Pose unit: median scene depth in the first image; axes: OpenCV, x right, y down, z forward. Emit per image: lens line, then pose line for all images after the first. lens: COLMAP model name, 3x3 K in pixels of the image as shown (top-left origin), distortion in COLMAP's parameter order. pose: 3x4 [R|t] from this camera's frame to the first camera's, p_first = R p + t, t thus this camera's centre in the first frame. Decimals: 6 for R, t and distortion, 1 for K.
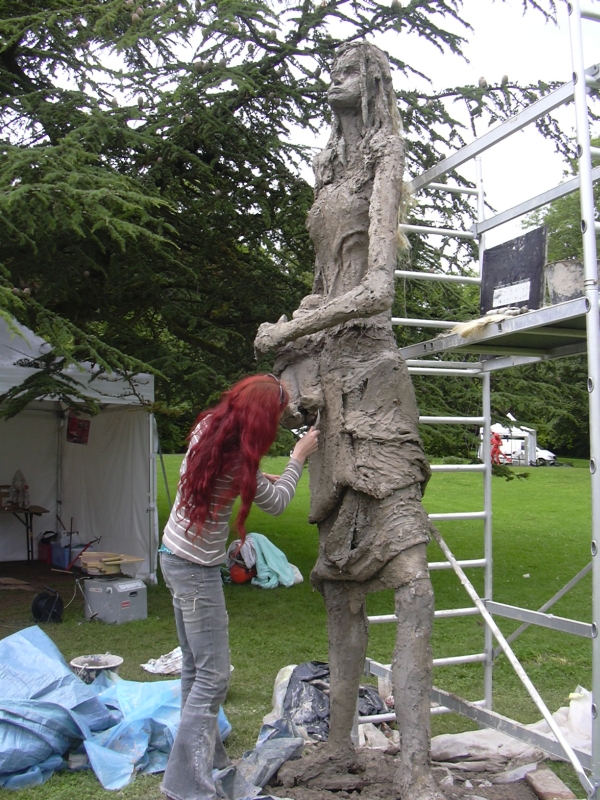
lens RADIAL K [[867.5, 0, 295.5], [0, 867.5, 382.1], [0, 0, 1]] dist [-0.193921, 0.076494]
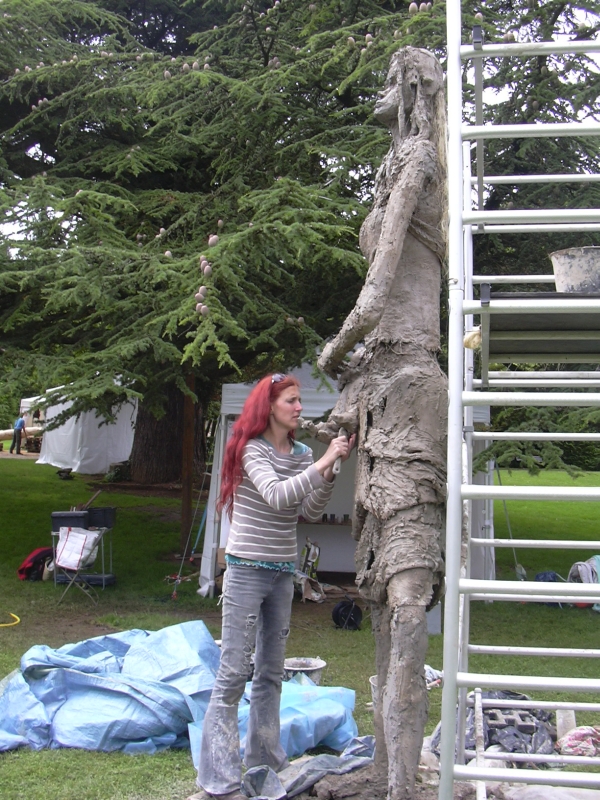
lens RADIAL K [[867.5, 0, 295.5], [0, 867.5, 382.1], [0, 0, 1]] dist [-0.193921, 0.076494]
pose [[0.837125, -0.036709, -0.545778, 0.513414], [0.025817, 0.999285, -0.027613, 0.004961], [0.546402, 0.009026, 0.837474, 0.123538]]
